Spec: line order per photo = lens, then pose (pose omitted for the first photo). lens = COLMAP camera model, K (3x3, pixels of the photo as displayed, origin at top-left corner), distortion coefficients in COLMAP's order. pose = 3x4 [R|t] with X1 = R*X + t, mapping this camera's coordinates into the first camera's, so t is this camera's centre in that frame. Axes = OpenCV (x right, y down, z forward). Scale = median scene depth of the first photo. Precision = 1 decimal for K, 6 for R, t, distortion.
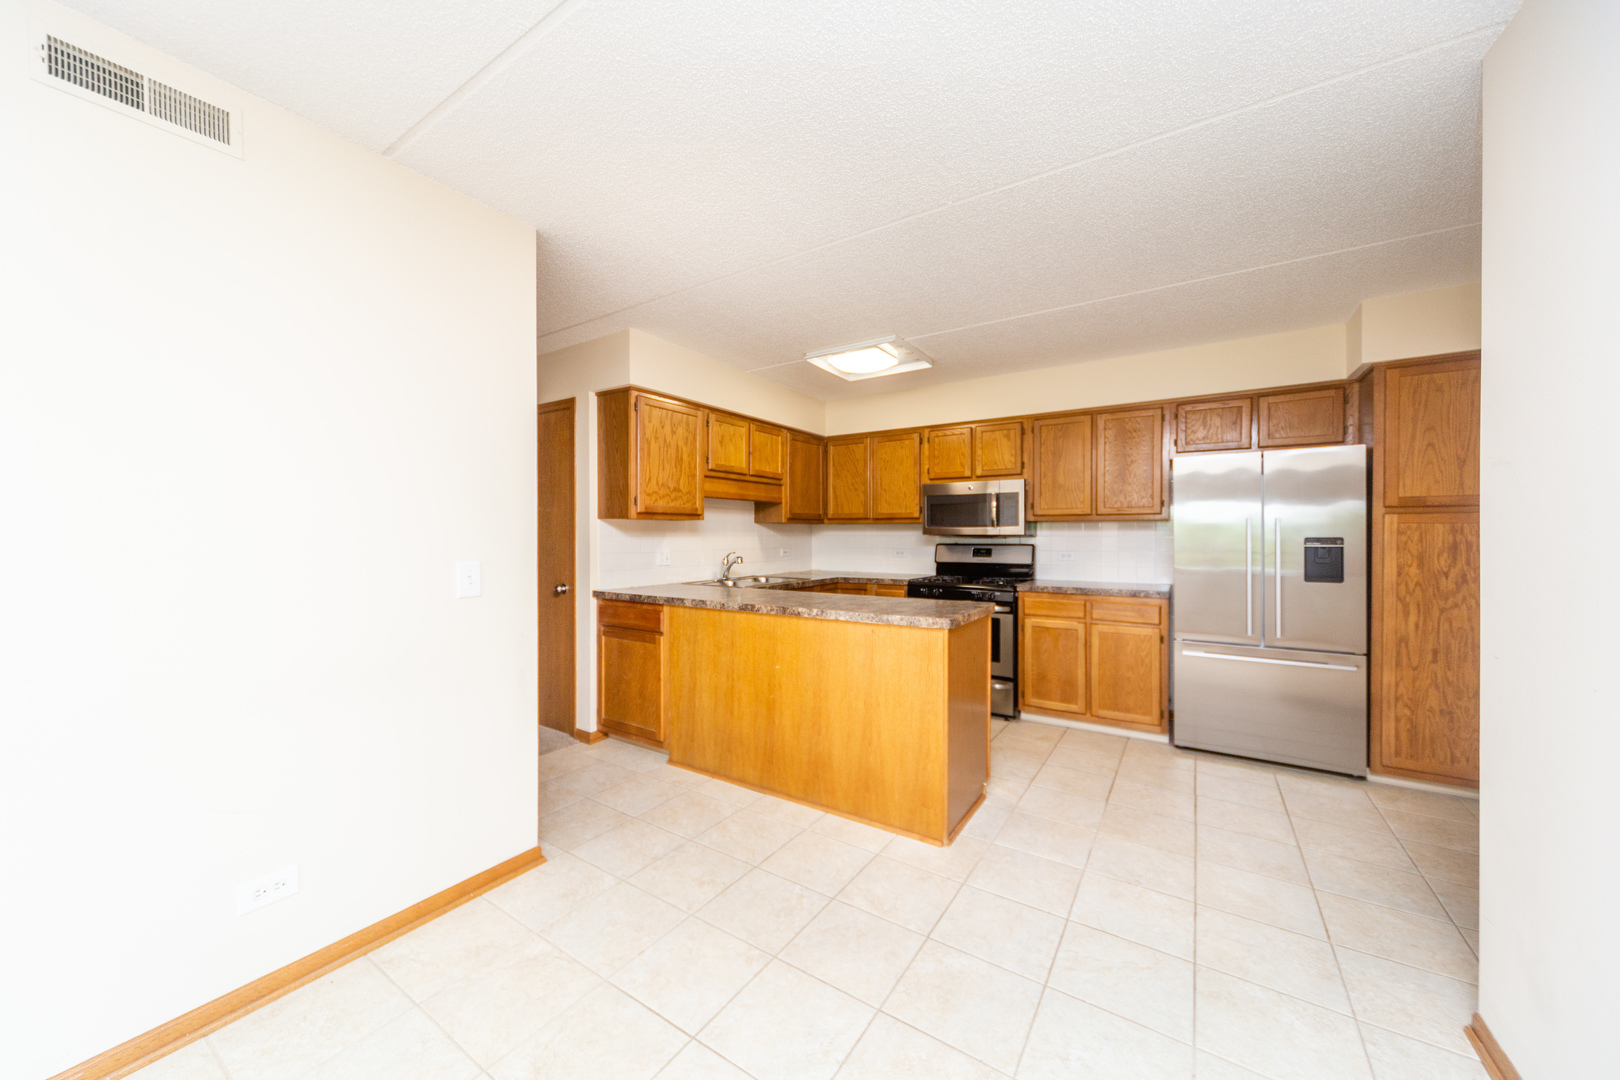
lens RADIAL K [[579.2, 0, 811.4], [0, 579.2, 538.6], [0, 0, 1]] dist [0.001138, -0.000026]
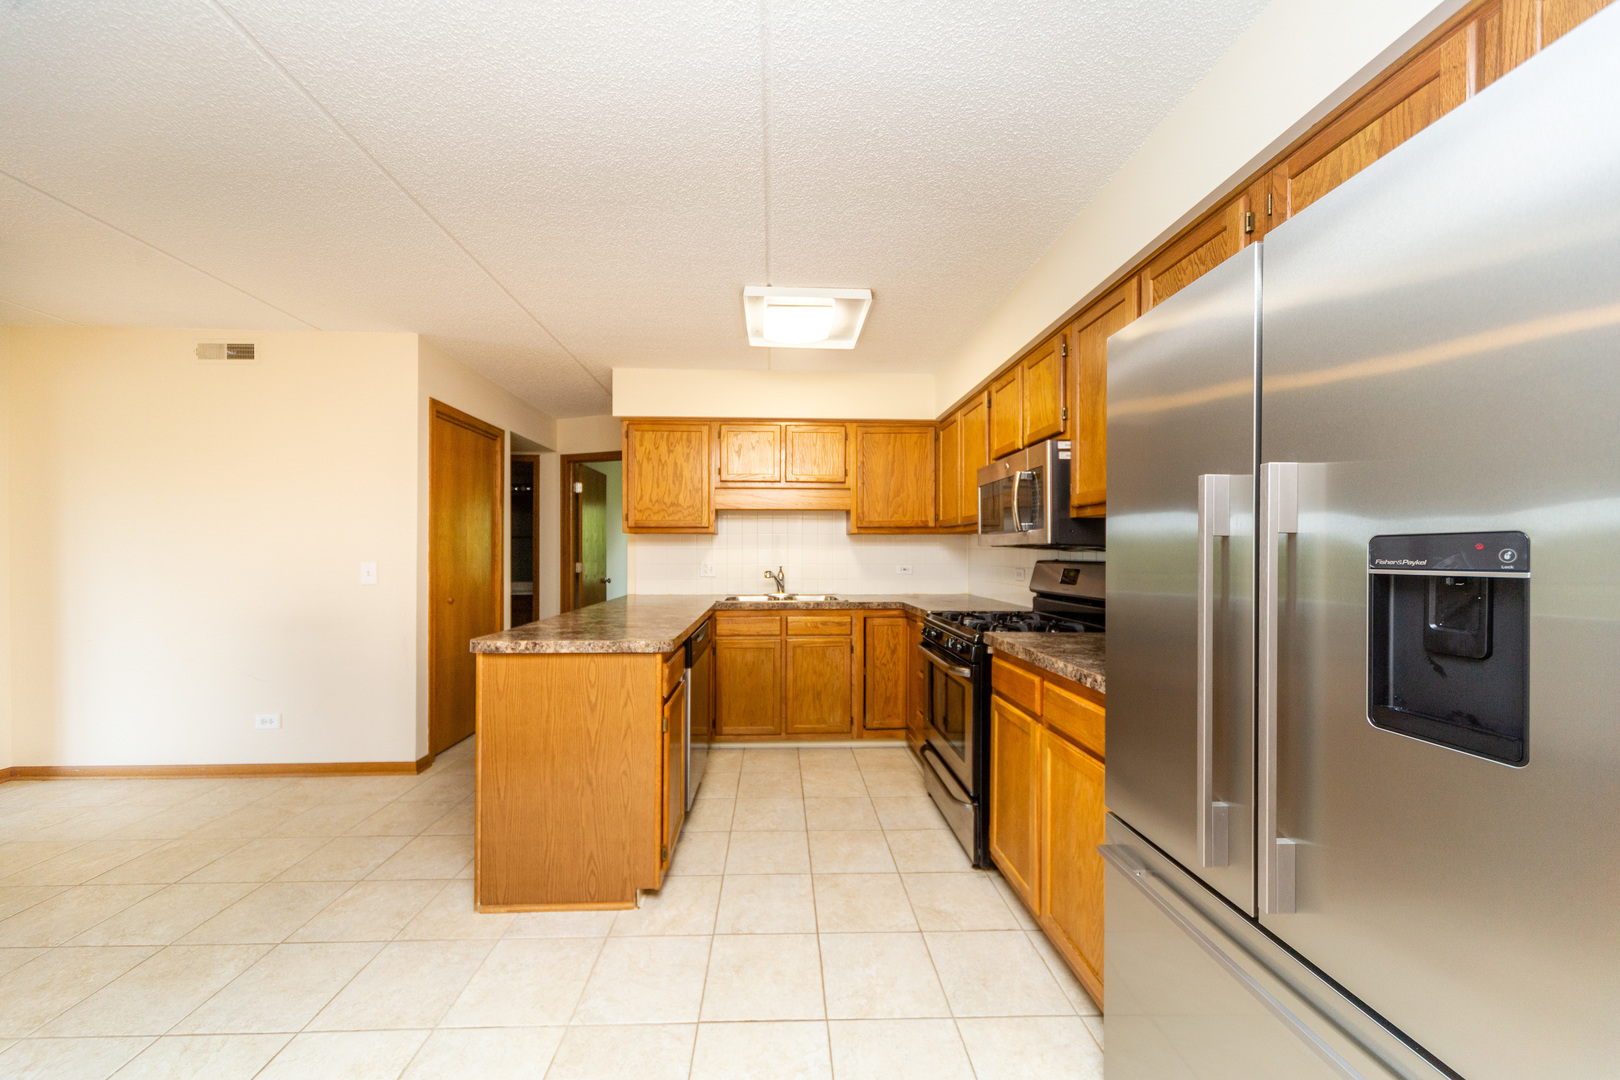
lens RADIAL K [[594.9, 0, 836.5], [0, 594.9, 551.1], [0, 0, 1]] dist [-0.000307, -0.000032]
pose [[0.584513, -0.001770, -0.811383, 0.824858], [-0.006679, 0.999953, -0.006994, 0.006360], [0.811357, 0.009507, 0.584474, 0.606626]]
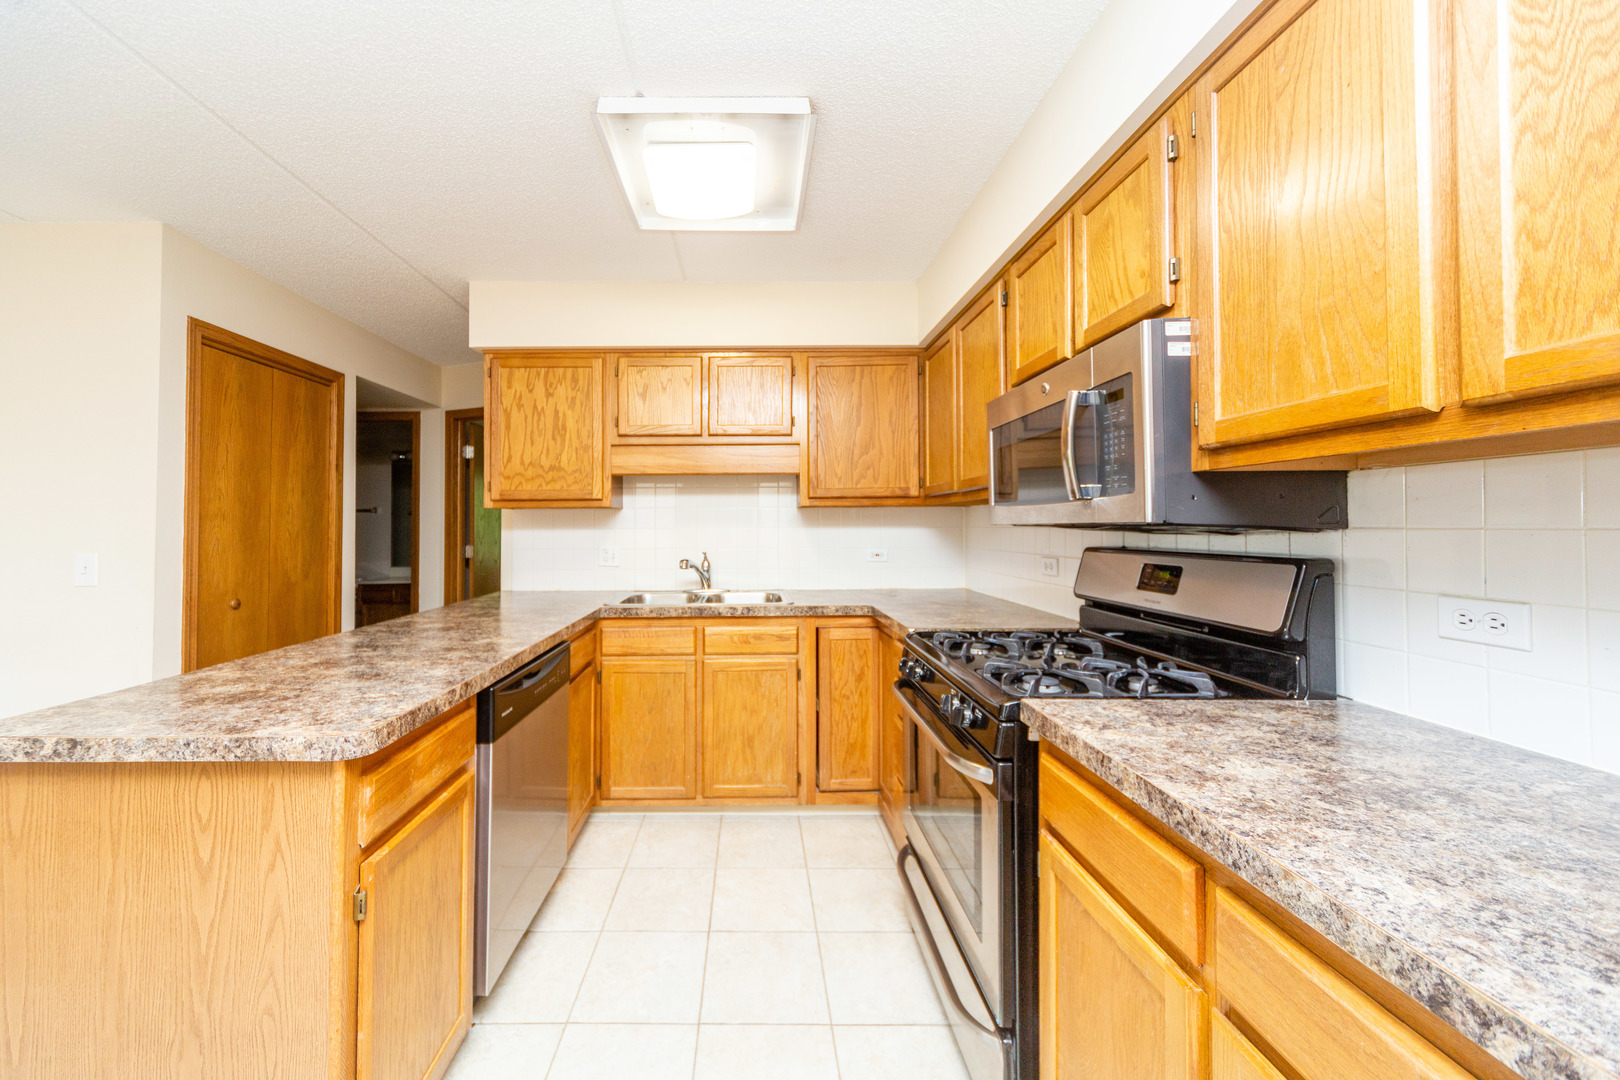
lens RADIAL K [[601.5, 0, 787.4], [0, 601.5, 516.3], [0, 0, 1]] dist [0.000902, 0.000041]
pose [[0.544458, -0.016596, -0.838624, 0.601478], [-0.001824, 0.999778, -0.020969, -0.004710], [0.838786, 0.012947, 0.544307, 0.827814]]
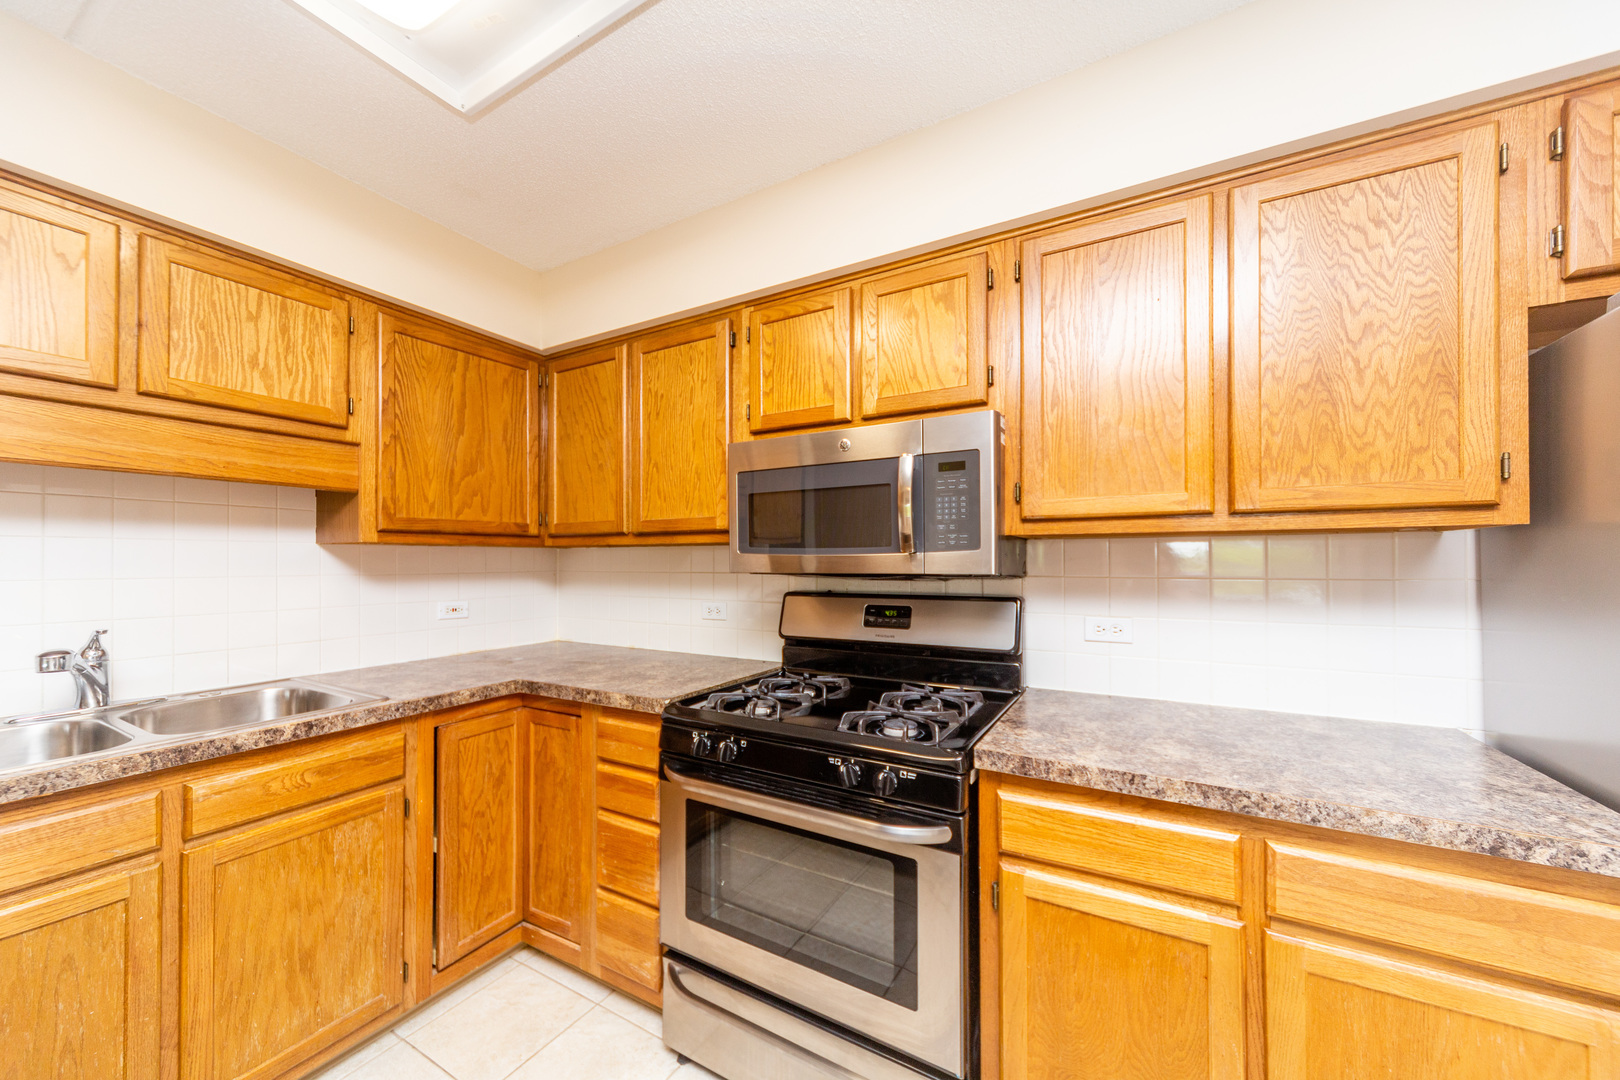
lens RADIAL K [[562.5, 0, 779.7], [0, 562.5, 556.0], [0, 0, 1]] dist [0.002462, 0.000130]
pose [[0.999920, -0.002113, 0.012487, 0.280362], [0.002294, 0.999892, -0.014492, -0.016334], [-0.012455, 0.014519, 0.999817, 0.795284]]
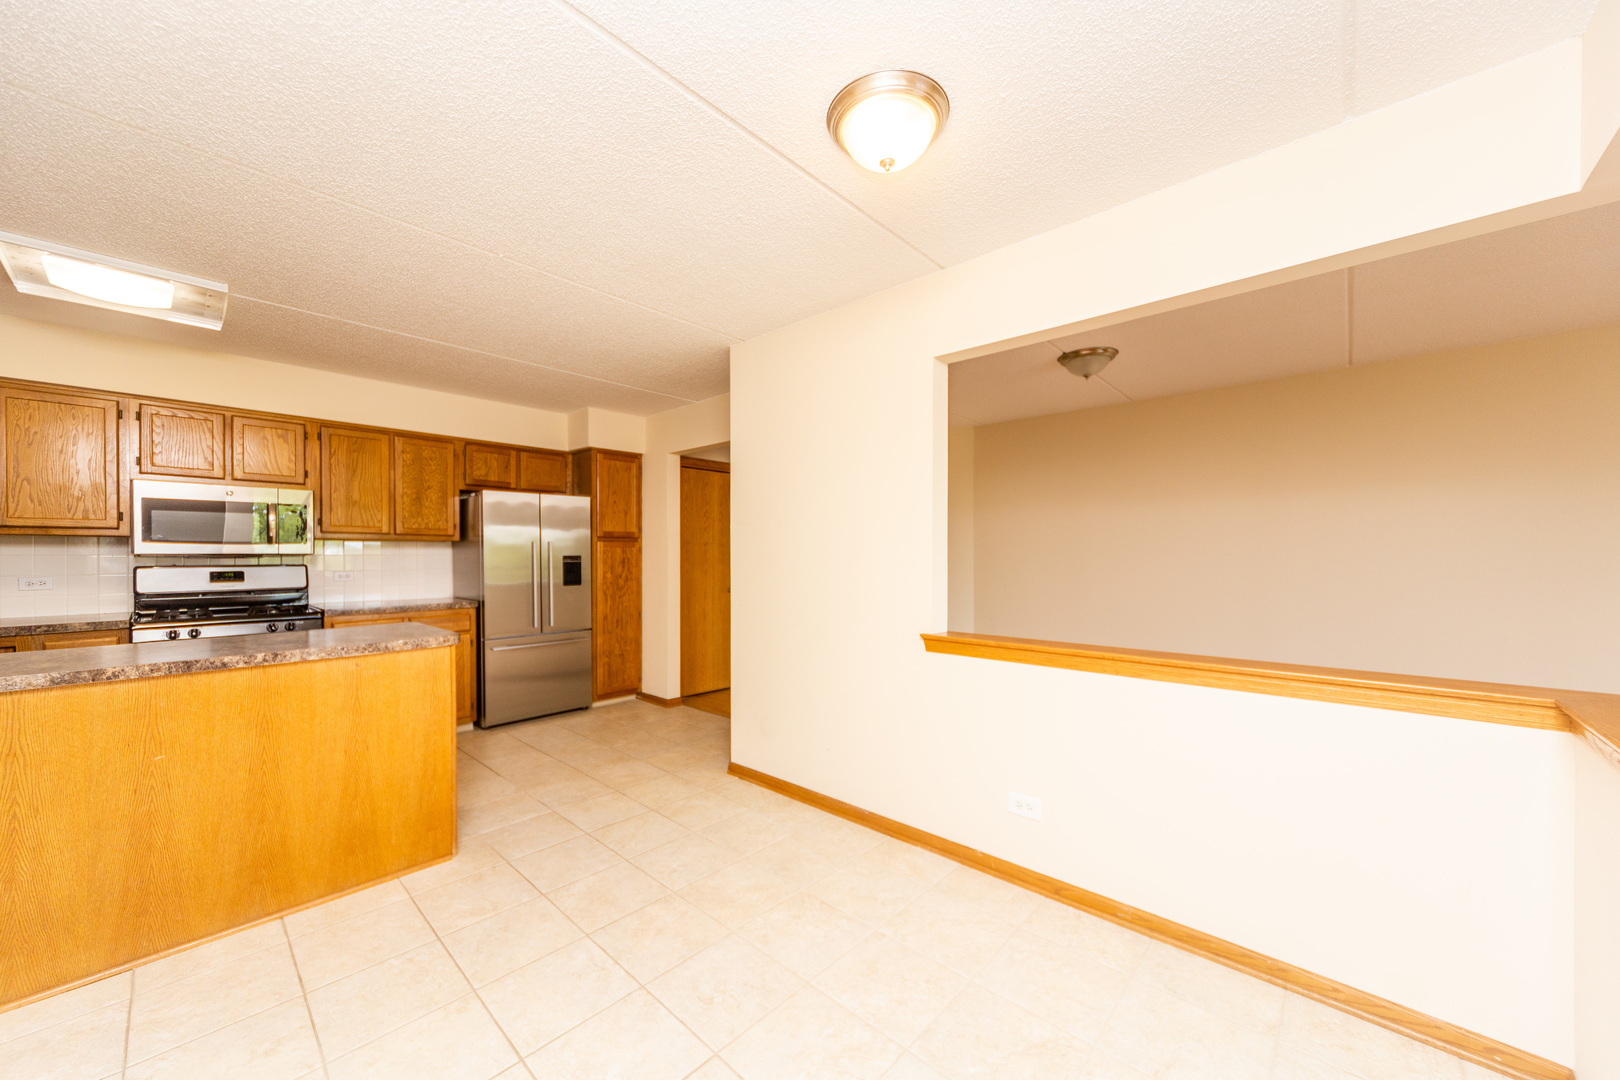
lens RADIAL K [[581.9, 0, 800.3], [0, 581.9, 555.1], [0, 0, 1]] dist [0.000455, -0.000048]
pose [[0.158362, -0.000265, 0.987381, -0.458444], [0.007975, 0.999968, -0.001011, 0.002387], [-0.987349, 0.008035, 0.158359, 0.151699]]
